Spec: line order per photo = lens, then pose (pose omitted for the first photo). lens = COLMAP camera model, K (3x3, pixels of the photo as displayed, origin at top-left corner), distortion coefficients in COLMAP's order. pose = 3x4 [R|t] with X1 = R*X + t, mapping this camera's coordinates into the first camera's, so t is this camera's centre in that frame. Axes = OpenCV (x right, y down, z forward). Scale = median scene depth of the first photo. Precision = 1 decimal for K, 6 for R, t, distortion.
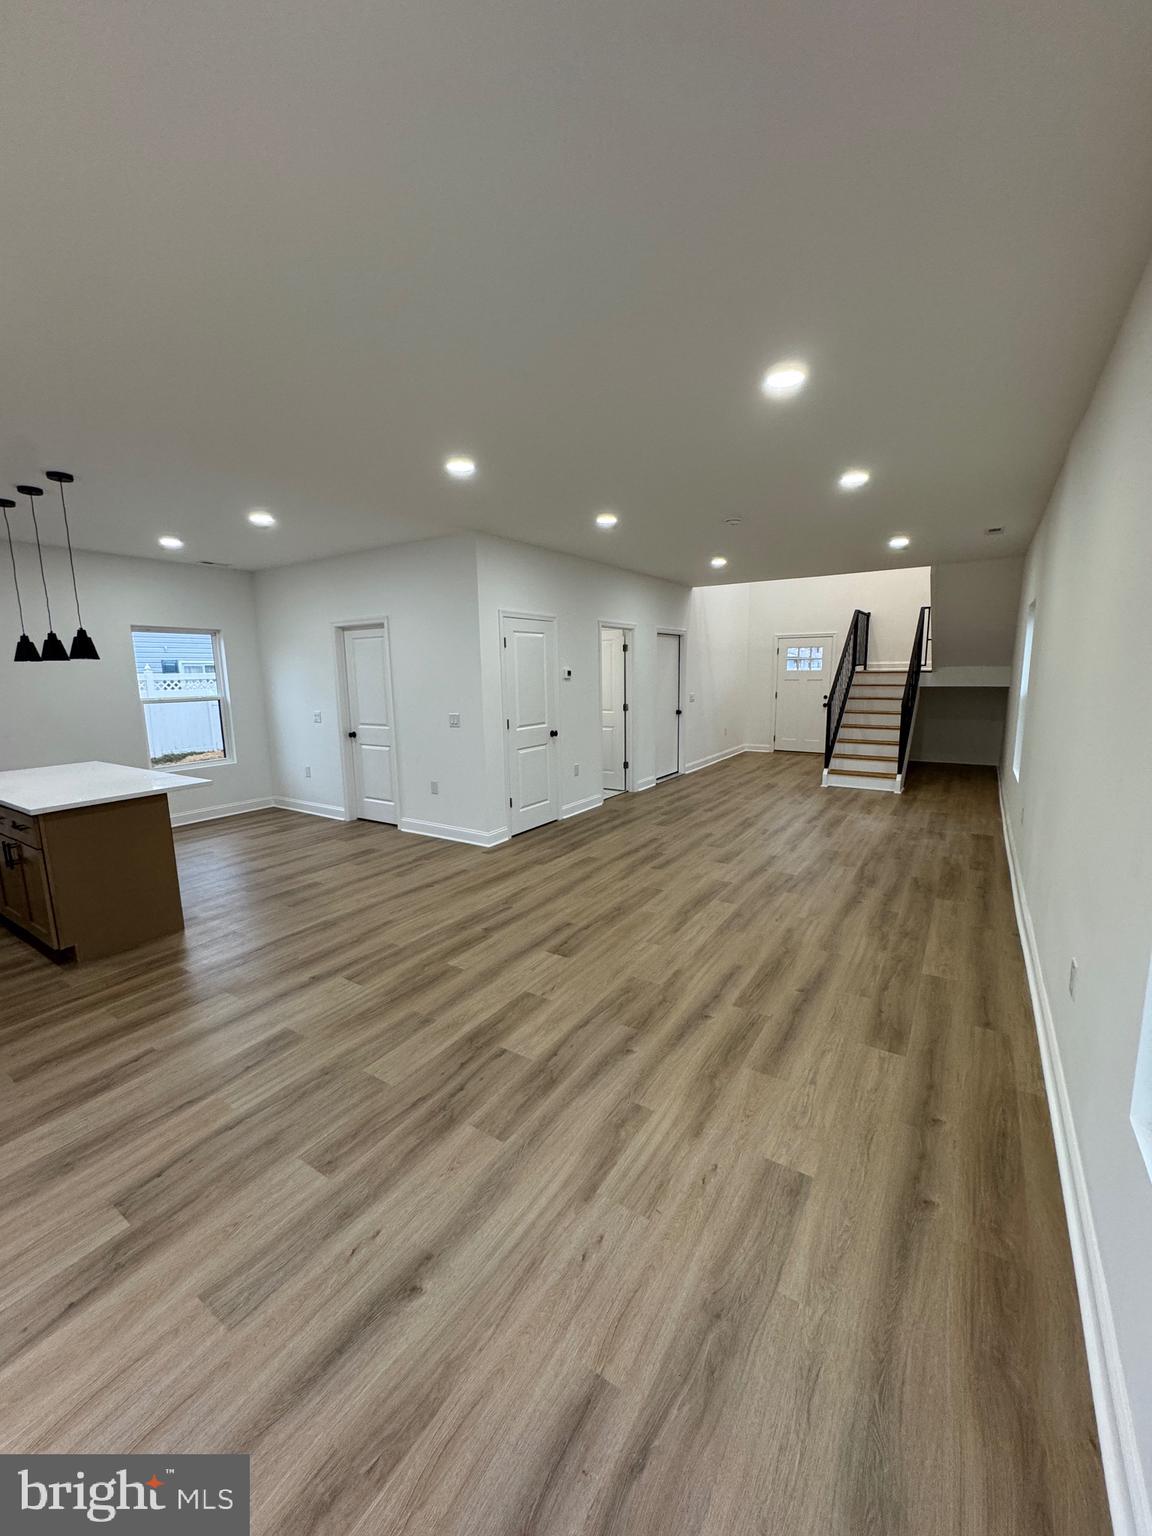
lens RADIAL K [[611.3, 0, 577.2], [0, 611.3, 767.7], [0, 0, 1]] dist [-0.002995, -0.000072]
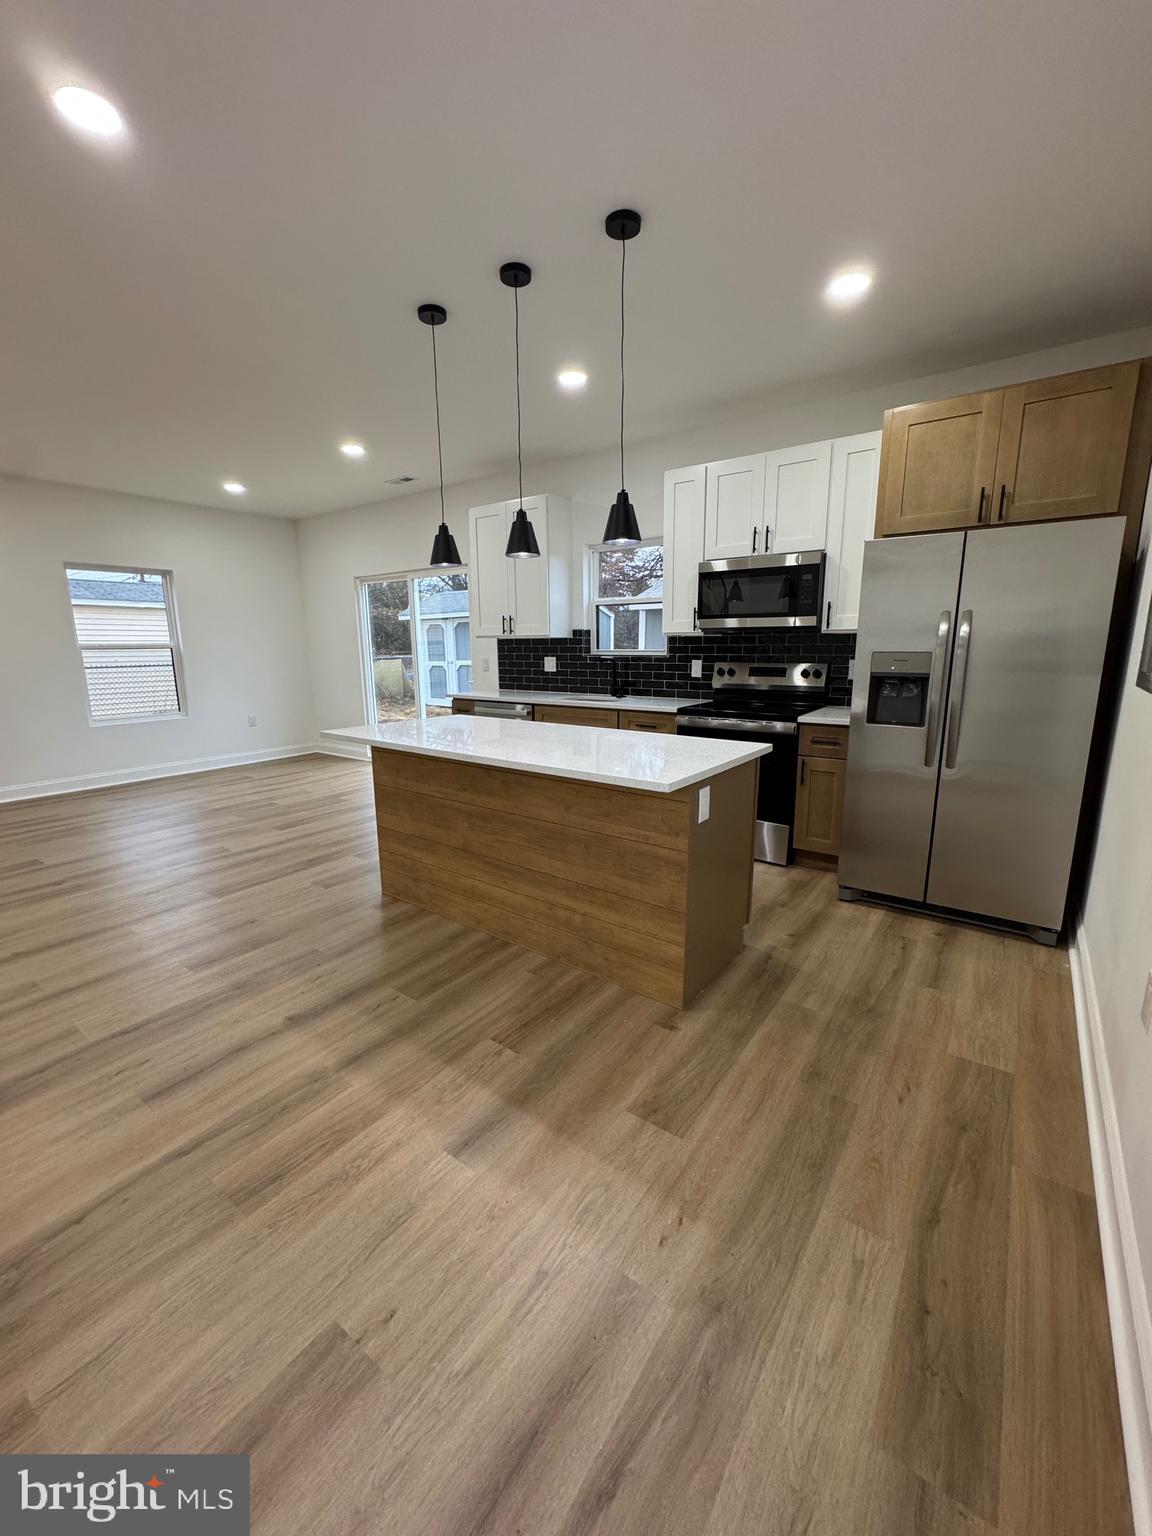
lens RADIAL K [[611.3, 0, 577.2], [0, 611.3, 767.7], [0, 0, 1]] dist [-0.002995, -0.000072]
pose [[-0.998352, 0.014708, 0.055473, -0.917629], [0.033392, 0.935003, 0.353064, -0.186410], [-0.046674, 0.354335, -0.933953, 1.638530]]
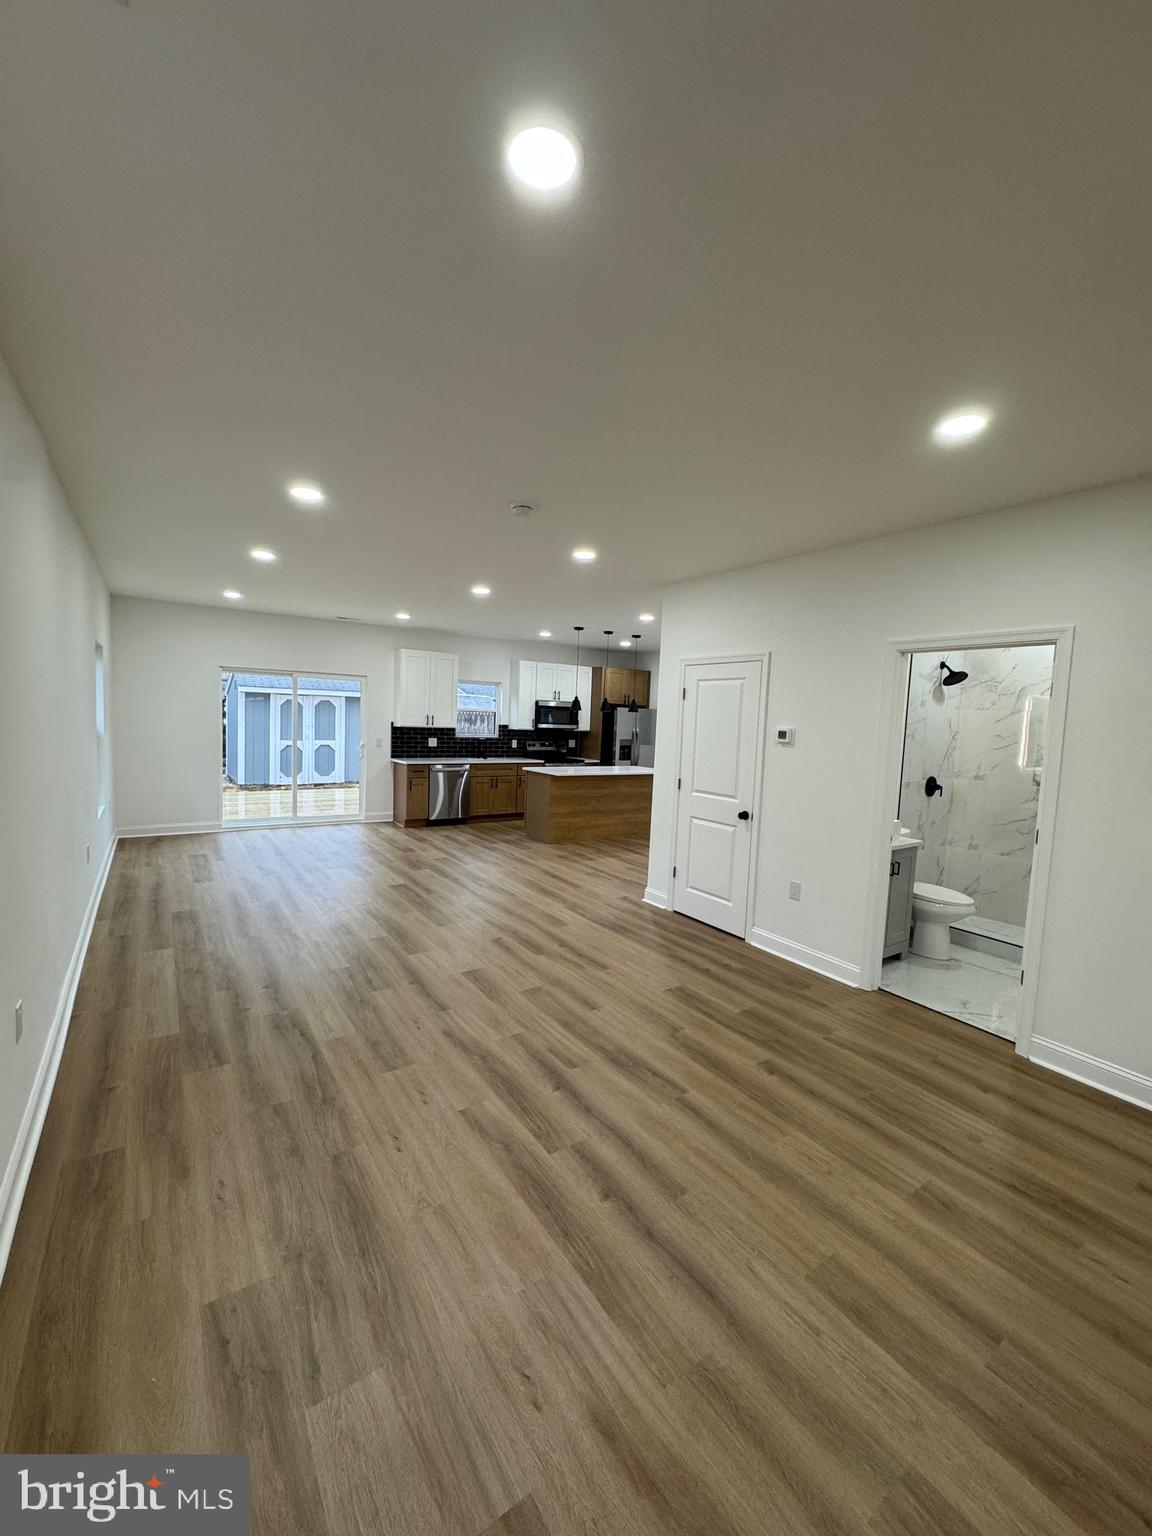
lens RADIAL K [[611.3, 0, 577.2], [0, 611.3, 767.7], [0, 0, 1]] dist [-0.002995, -0.000072]
pose [[-0.383885, 0.078398, -0.920047, 1.067876], [-0.178503, 0.971293, 0.157245, -0.290261], [0.905963, 0.224595, -0.358871, 1.650711]]
